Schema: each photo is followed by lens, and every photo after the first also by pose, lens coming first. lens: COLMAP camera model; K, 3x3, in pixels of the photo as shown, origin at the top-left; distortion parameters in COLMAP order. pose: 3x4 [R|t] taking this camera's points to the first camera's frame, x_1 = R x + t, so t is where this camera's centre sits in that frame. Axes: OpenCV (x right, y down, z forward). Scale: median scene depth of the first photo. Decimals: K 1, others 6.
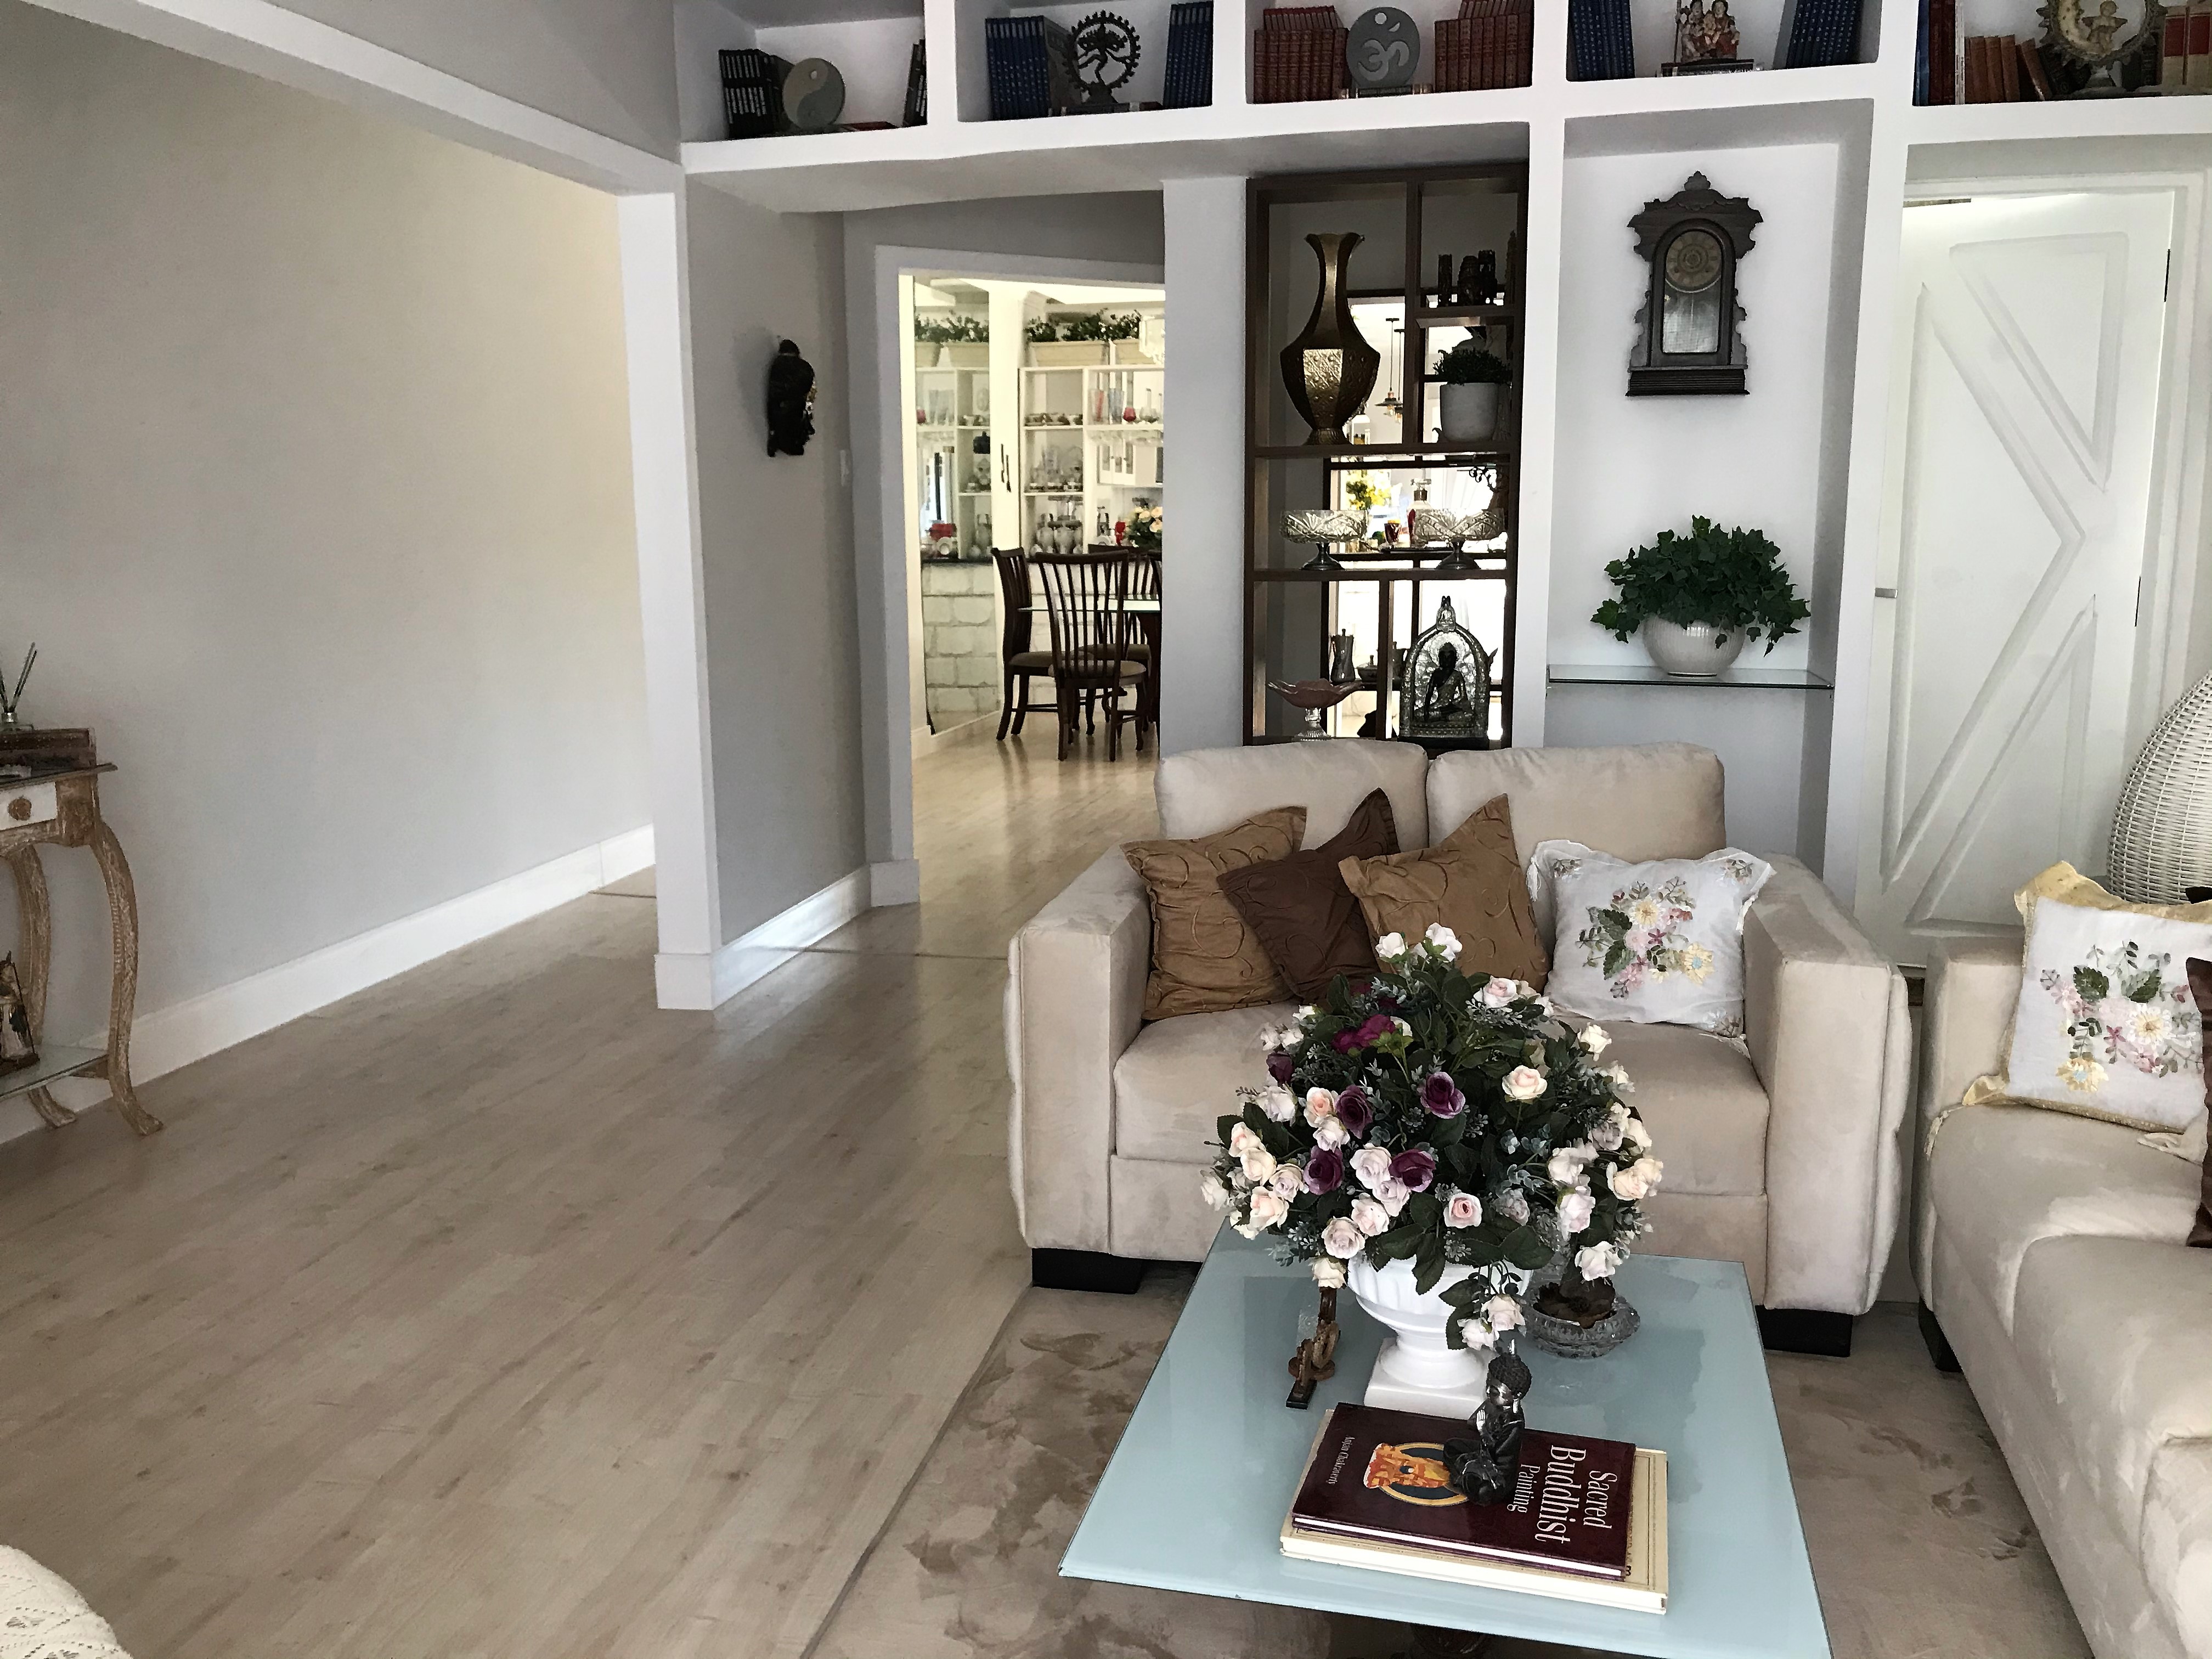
lens RADIAL K [[1792.9, 0, 1106.0], [0, 1792.9, 829.5], [0, 0, 1]] dist [0.102067, -0.246879]
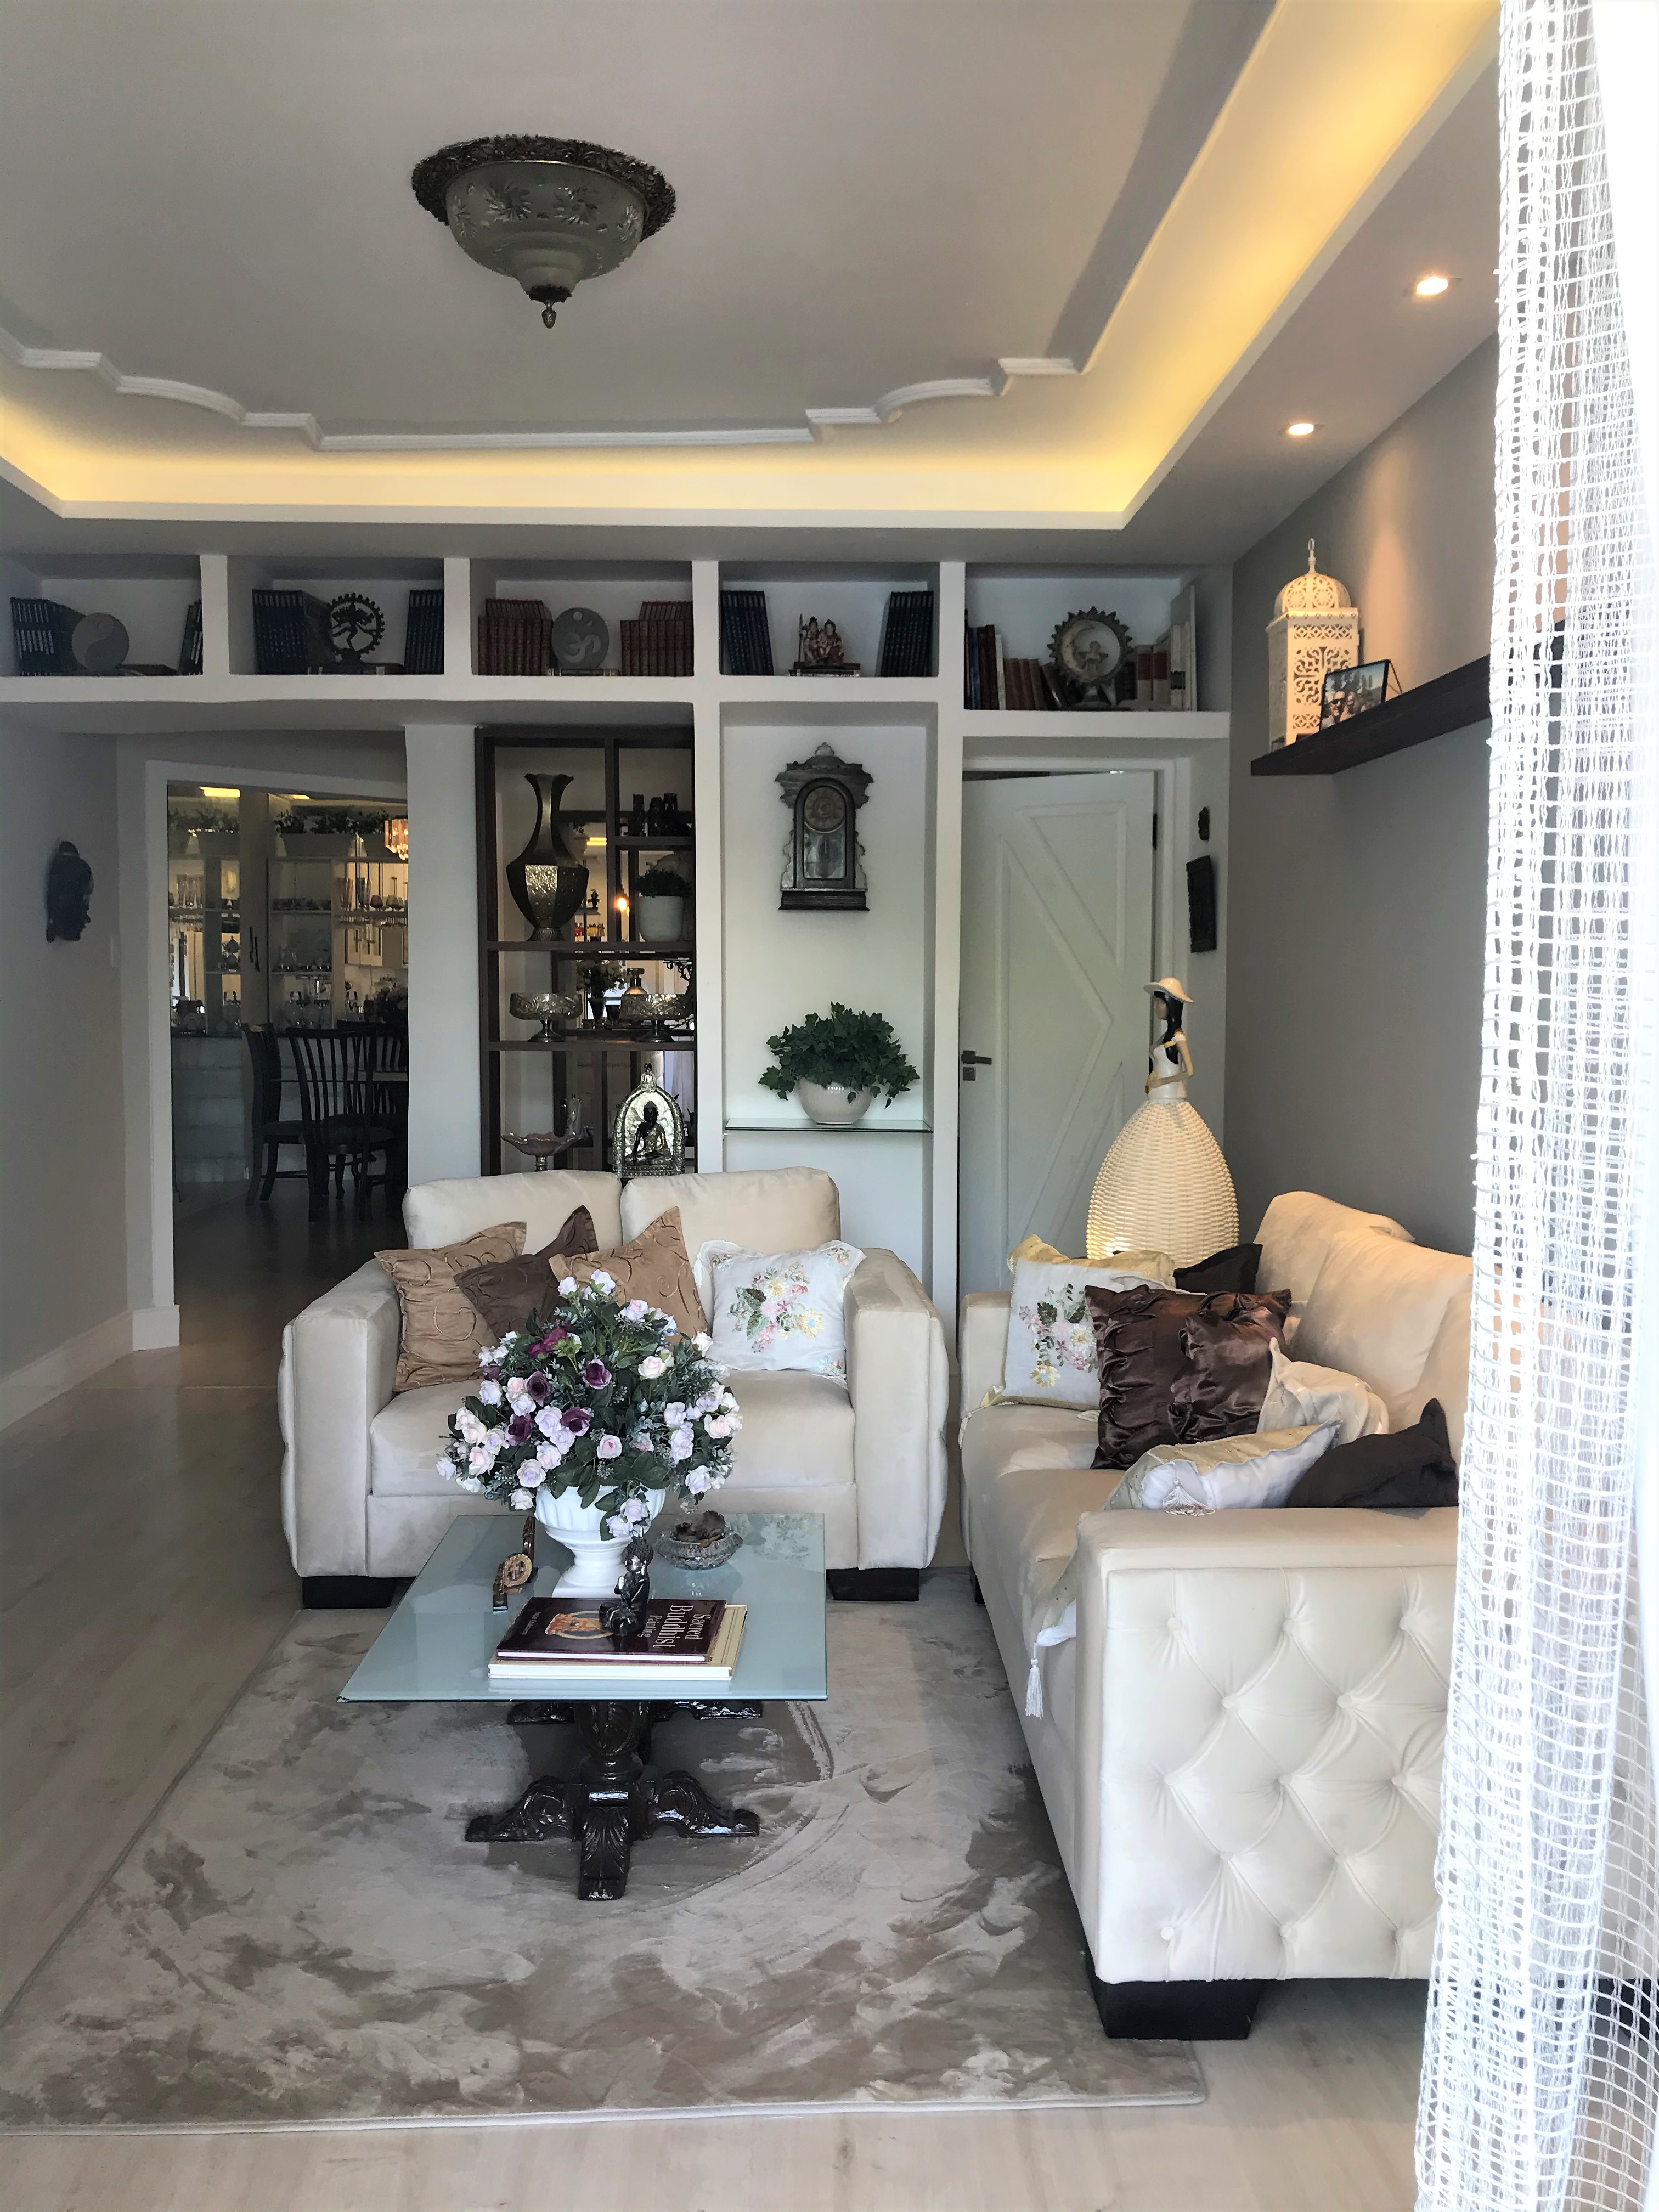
lens RADIAL K [[1806.7, 0, 829.5], [0, 1806.7, 1106.0], [0, 0, 1]] dist [0.097082, -0.276781]
pose [[0.967050, -0.004694, 0.254544, -0.006885], [0.033145, 0.993642, -0.107598, 0.052393], [-0.252421, 0.112490, 0.961057, -0.308868]]
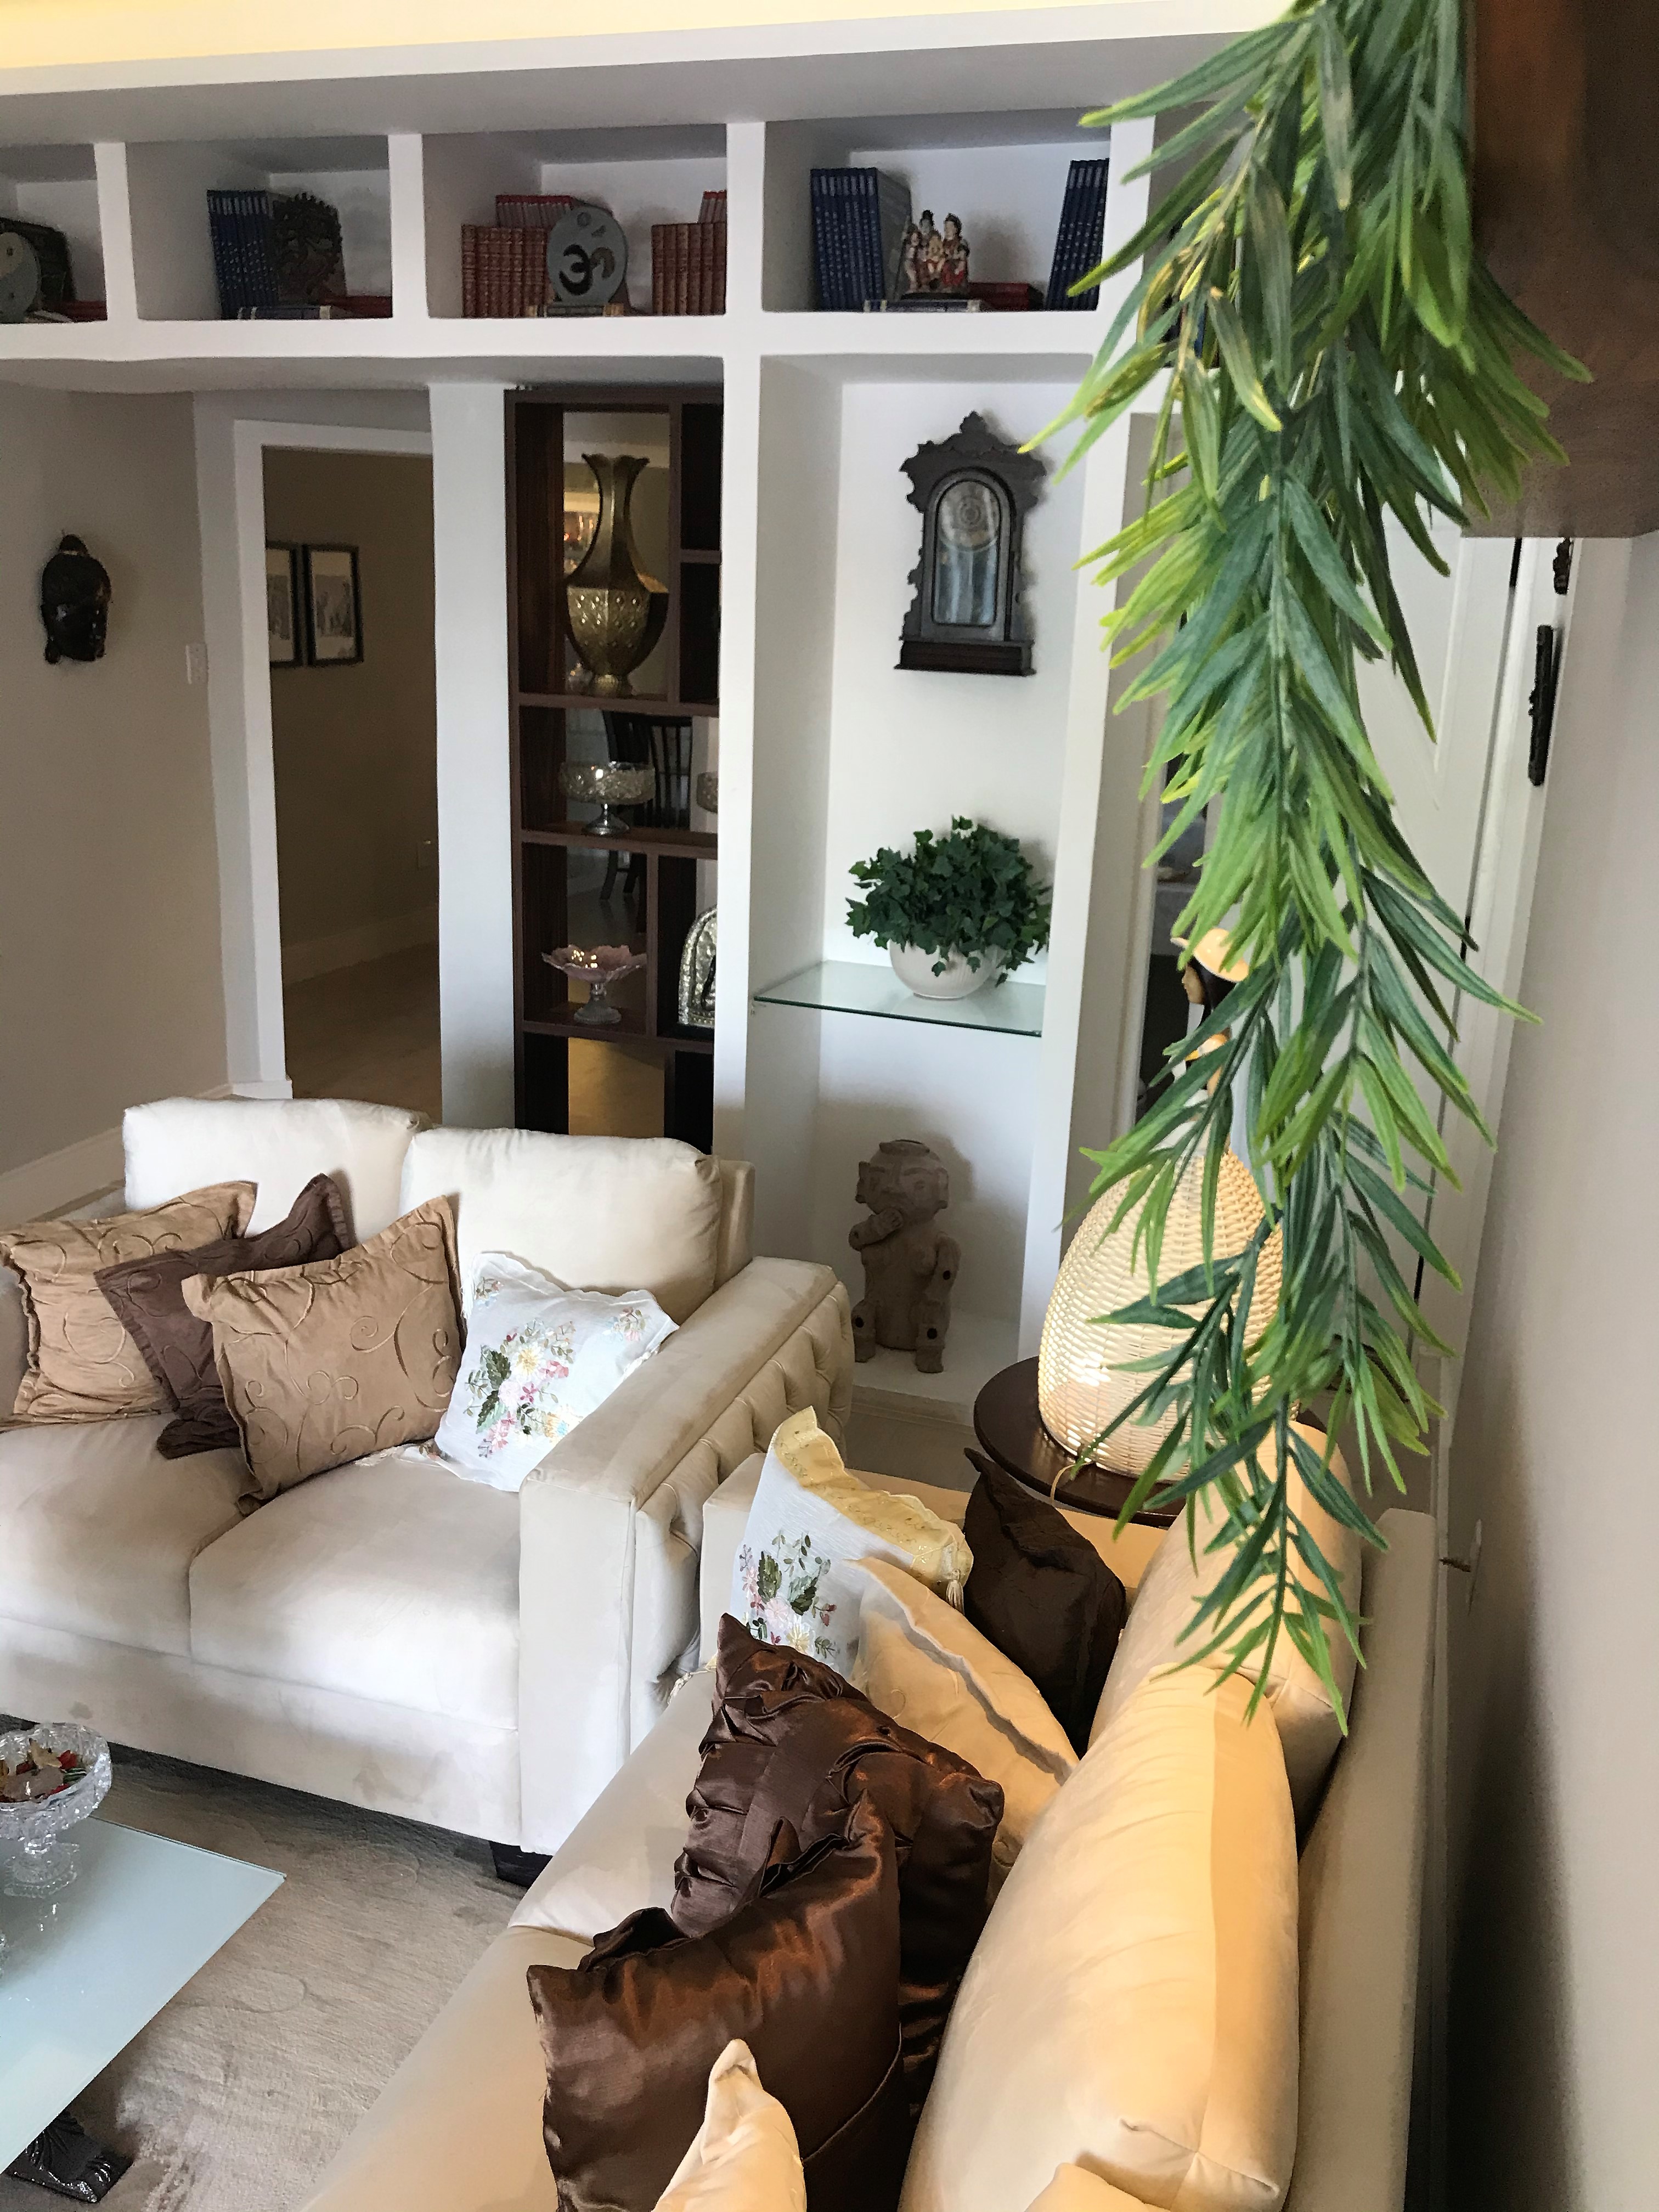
lens RADIAL K [[1796.3, 0, 832.1], [0, 1796.3, 1100.7], [0, 0, 1]] dist [0.010967, 0.006367]
pose [[0.994036, 0.070637, -0.083086, 0.470132], [-0.061321, 0.992063, 0.109774, -0.170083], [0.090180, -0.104025, 0.990478, 0.150315]]
